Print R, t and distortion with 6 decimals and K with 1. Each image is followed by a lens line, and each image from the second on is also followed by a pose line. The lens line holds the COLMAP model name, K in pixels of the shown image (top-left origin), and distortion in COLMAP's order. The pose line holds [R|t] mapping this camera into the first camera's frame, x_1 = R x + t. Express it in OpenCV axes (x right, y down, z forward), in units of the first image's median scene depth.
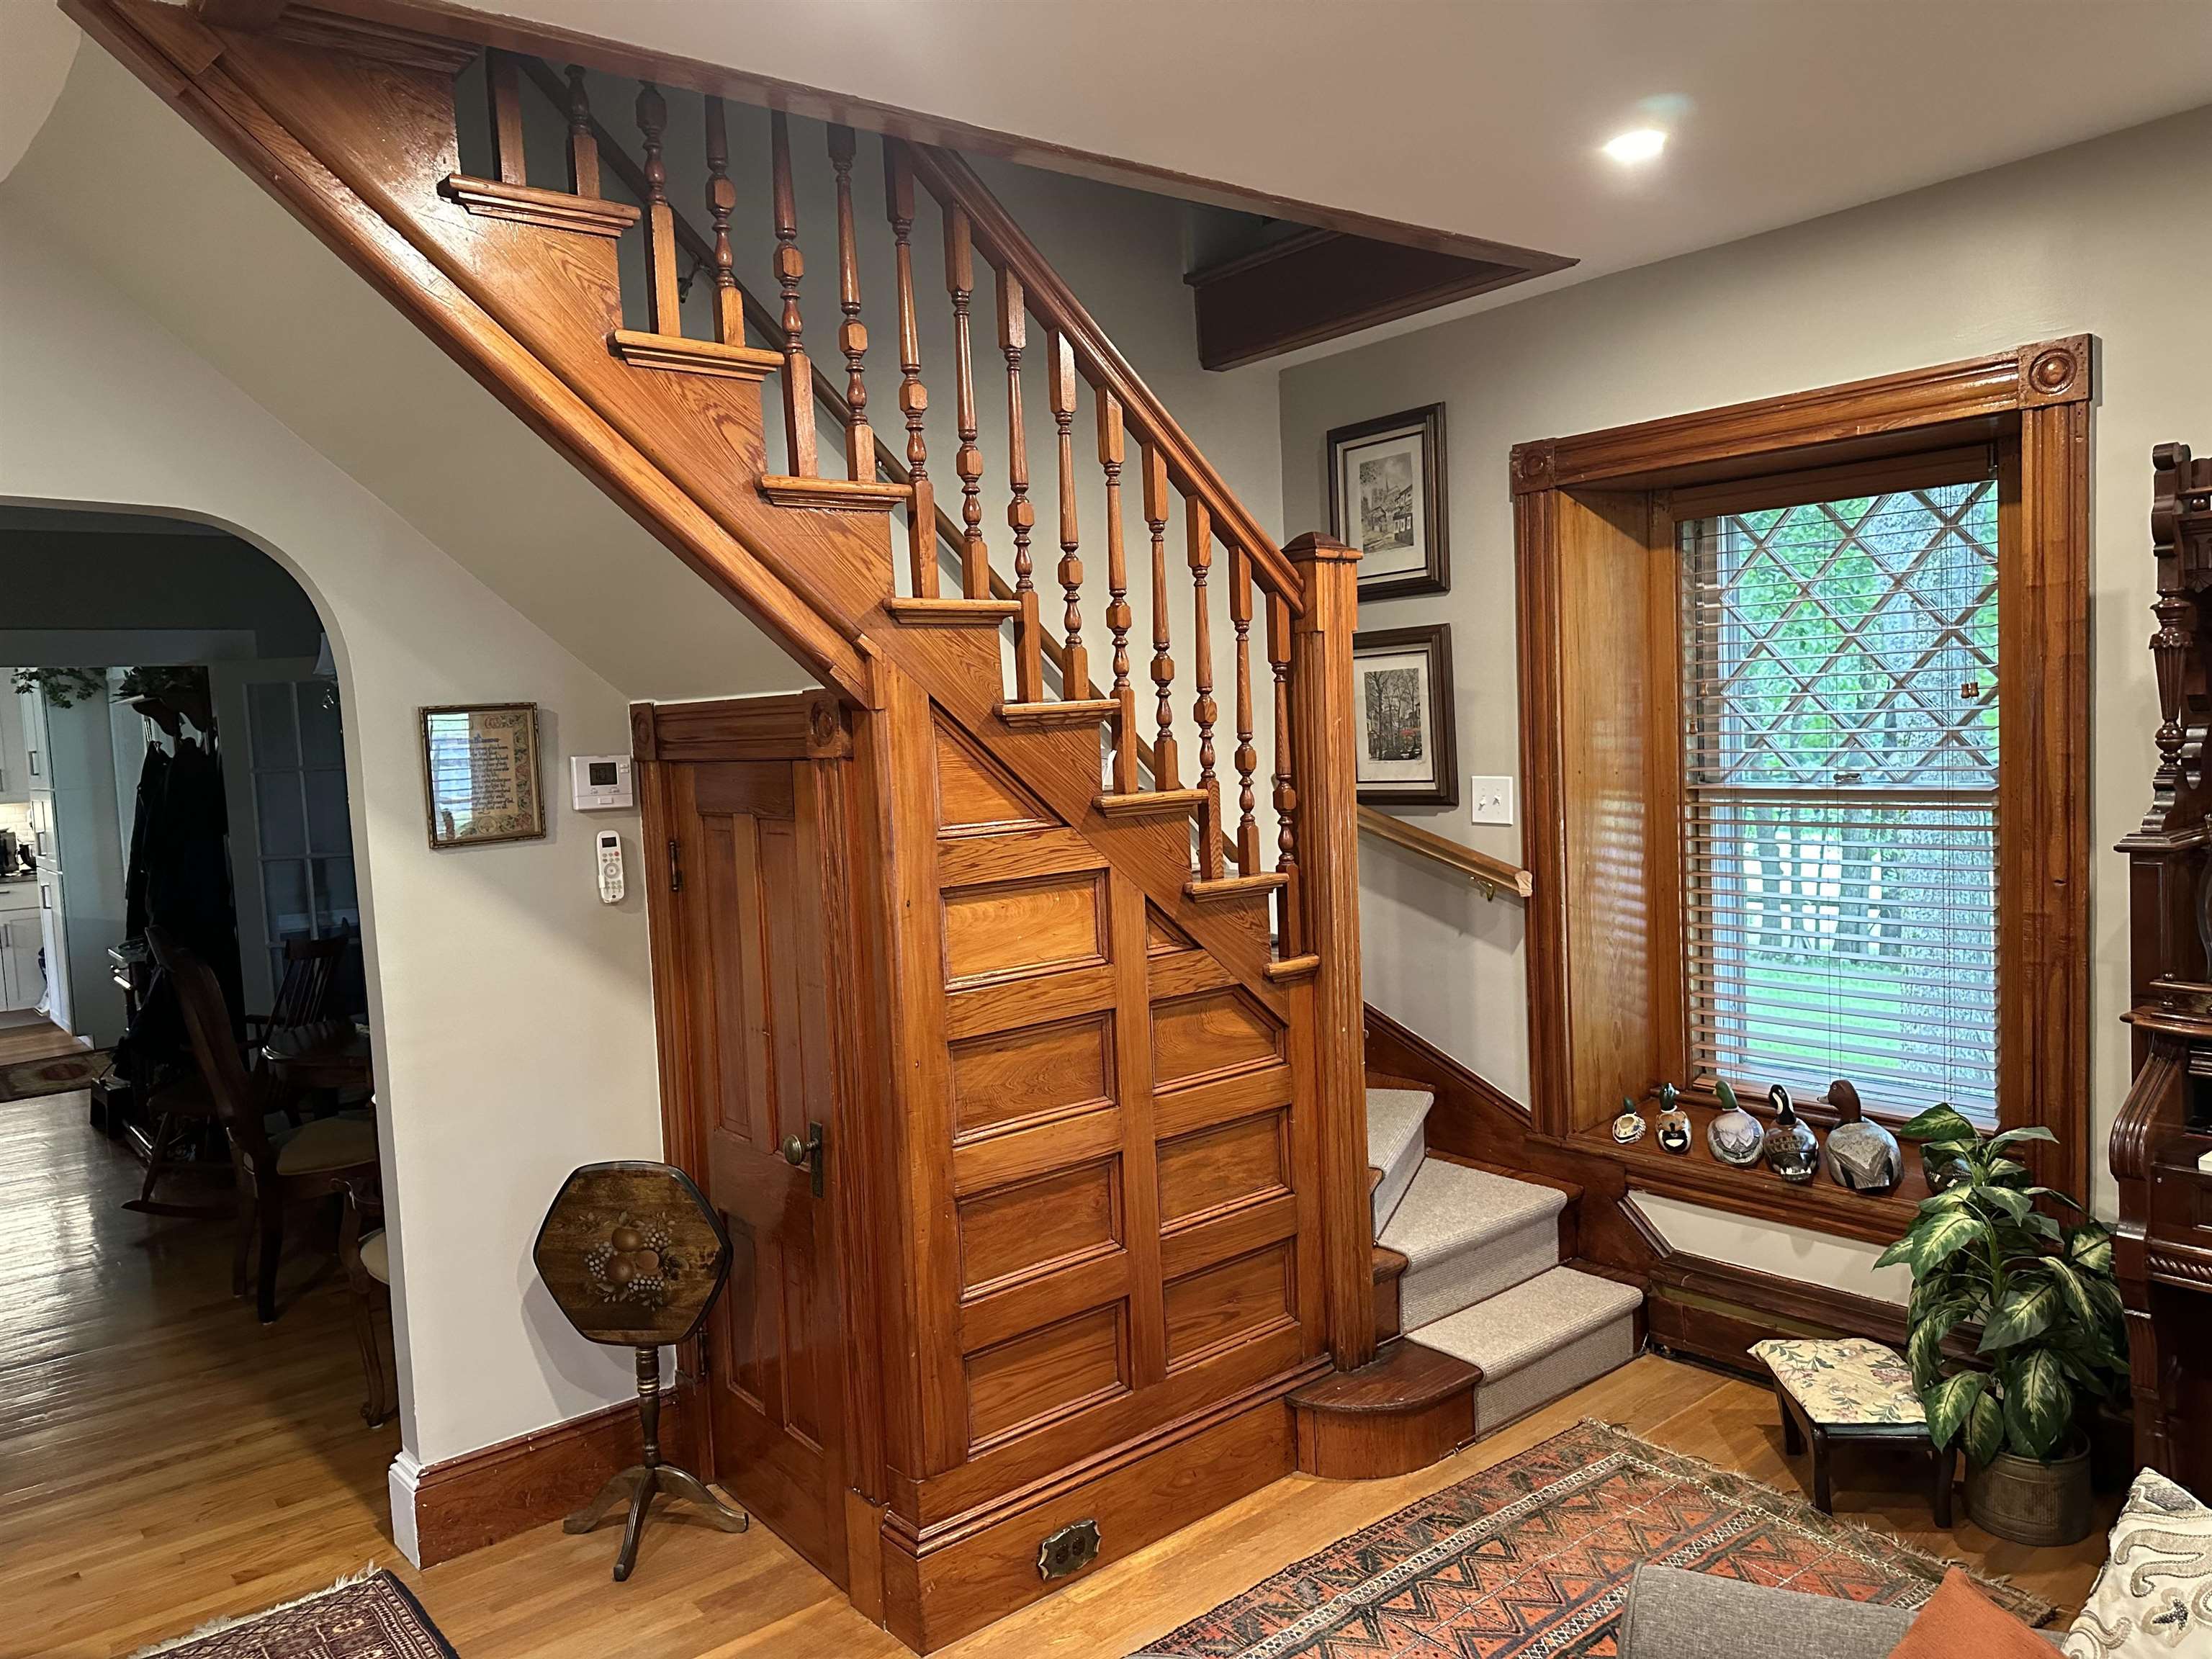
lens RADIAL K [[1550.7, 0, 1102.6], [0, 1550.7, 832.8], [0, 0, 1]] dist [0.027058, -0.032778]
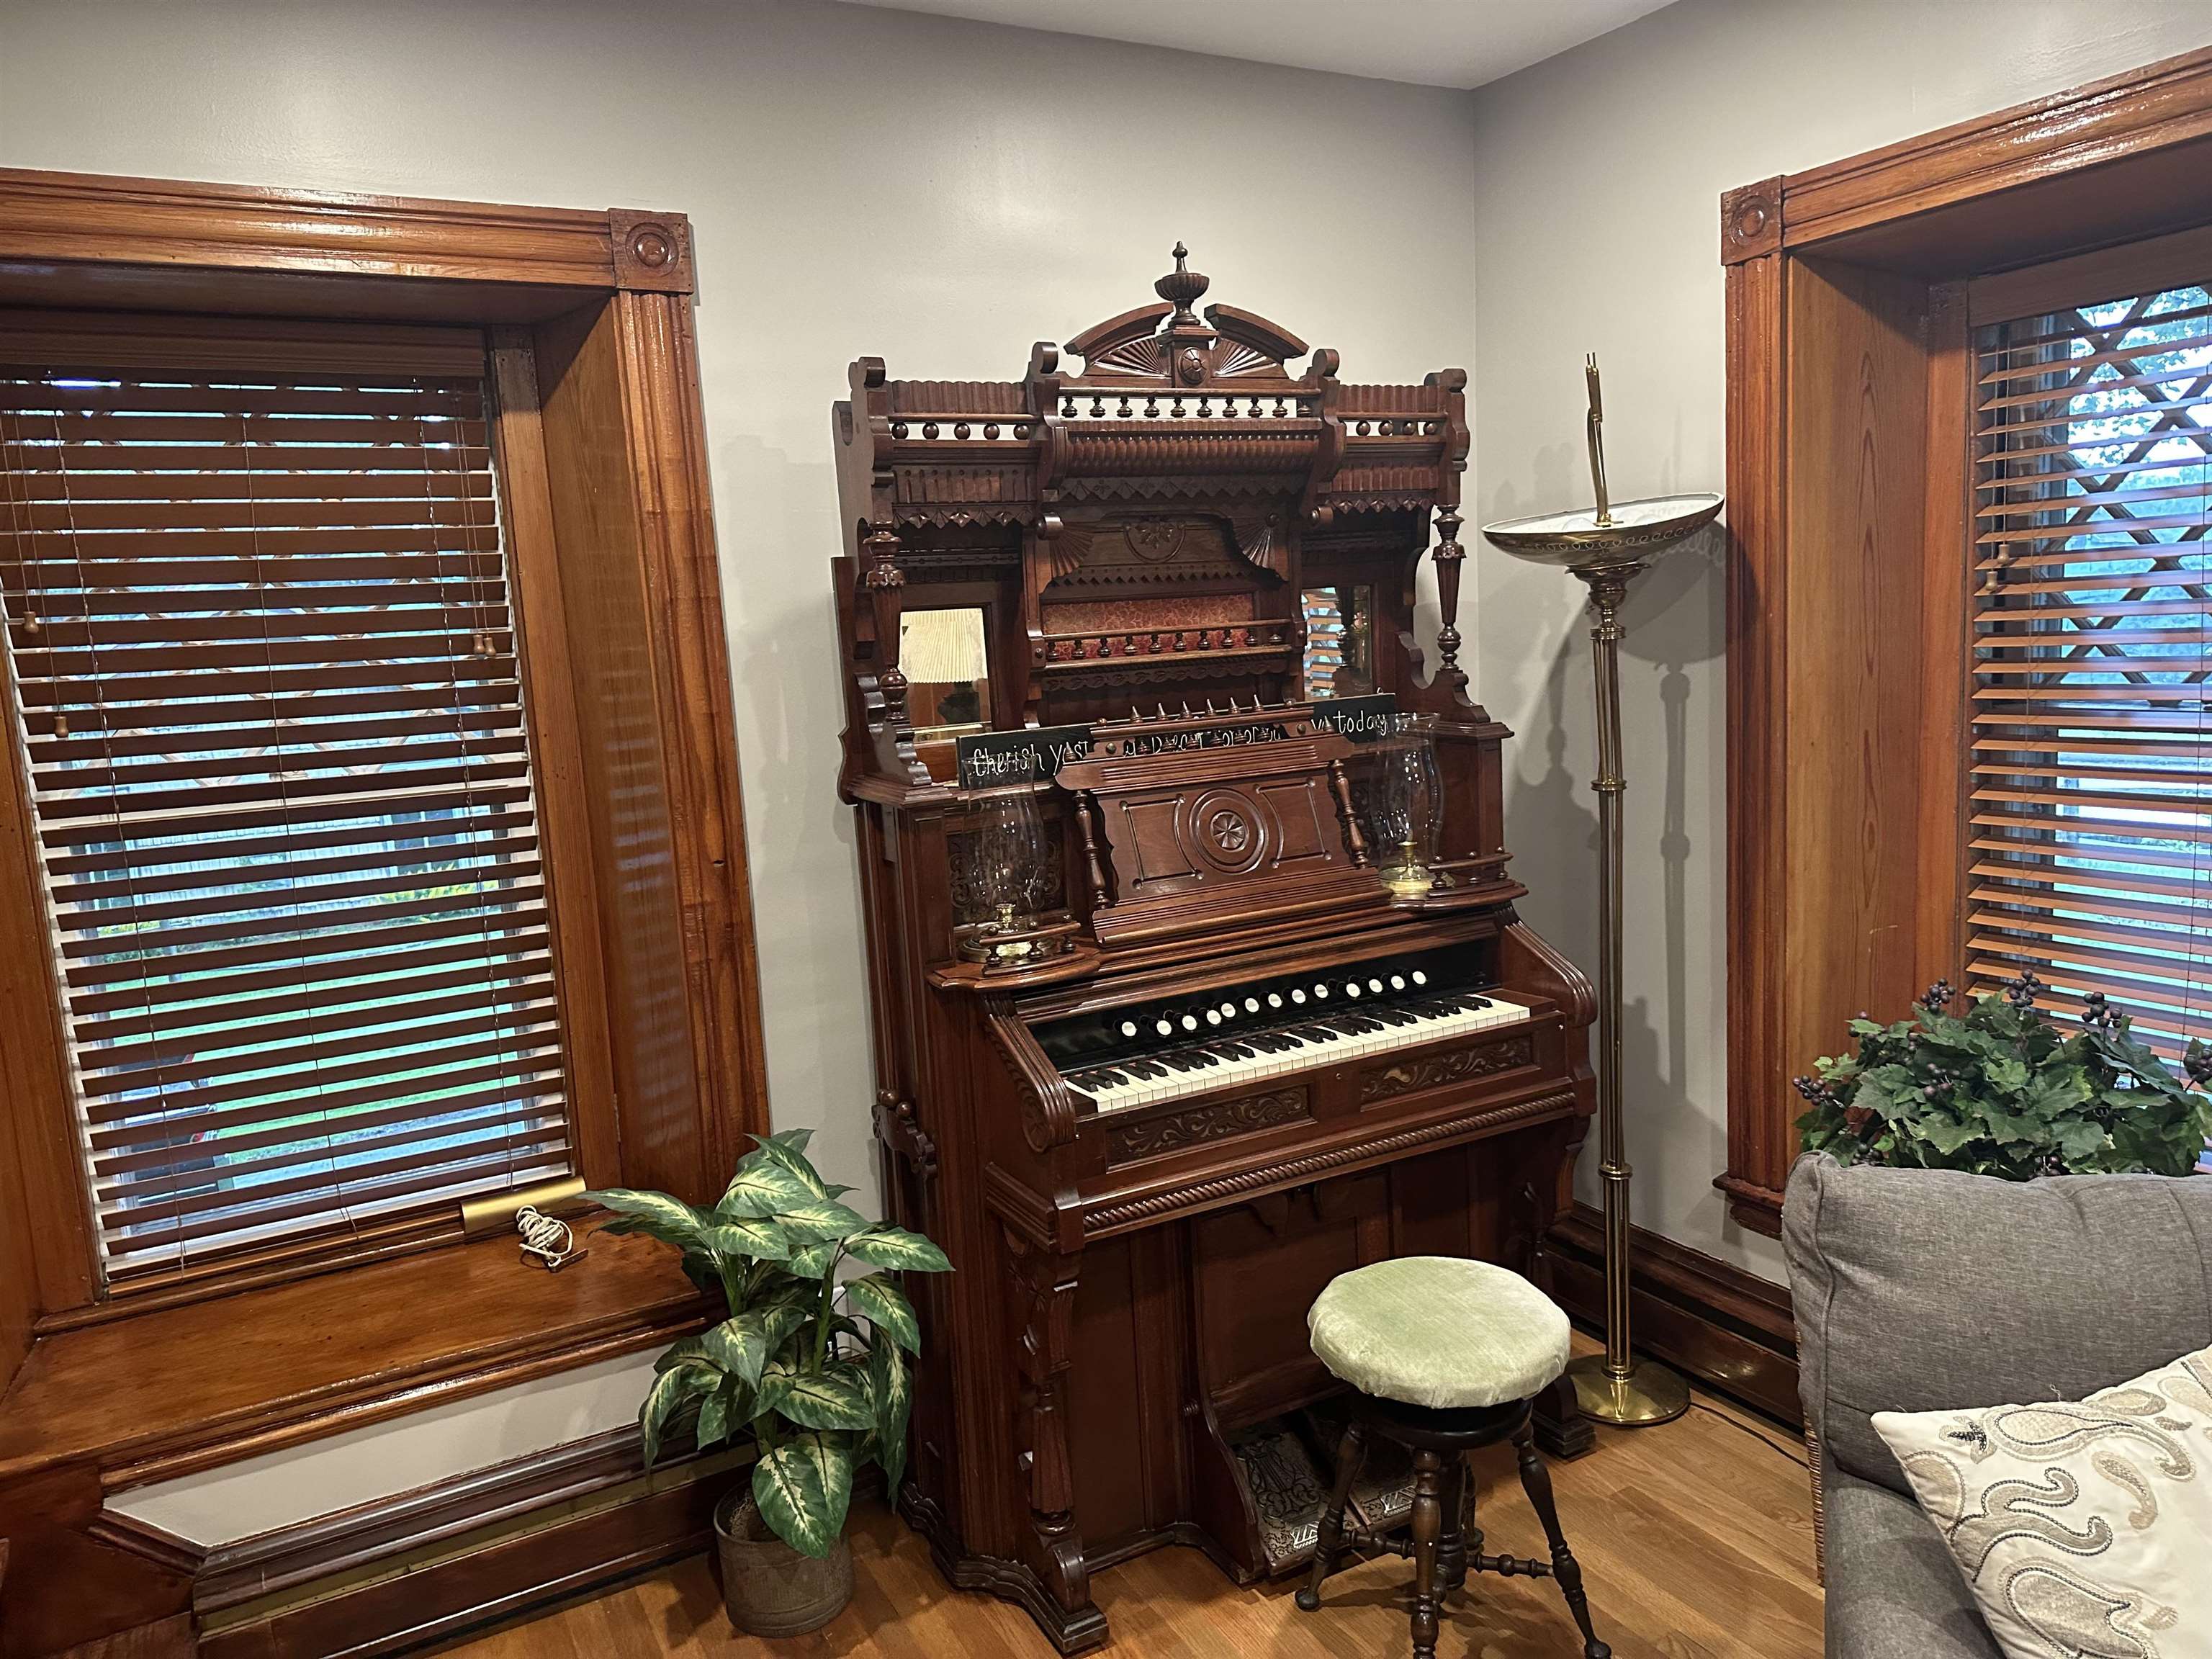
lens RADIAL K [[1550.7, 0, 1104.2], [0, 1550.7, 826.5], [0, 0, 1]] dist [0.027058, -0.032778]
pose [[0.164475, -0.101171, 0.981179, -0.186406], [0.110435, 0.990361, 0.083605, -0.035542], [-0.980180, 0.094605, 0.174062, 0.632789]]
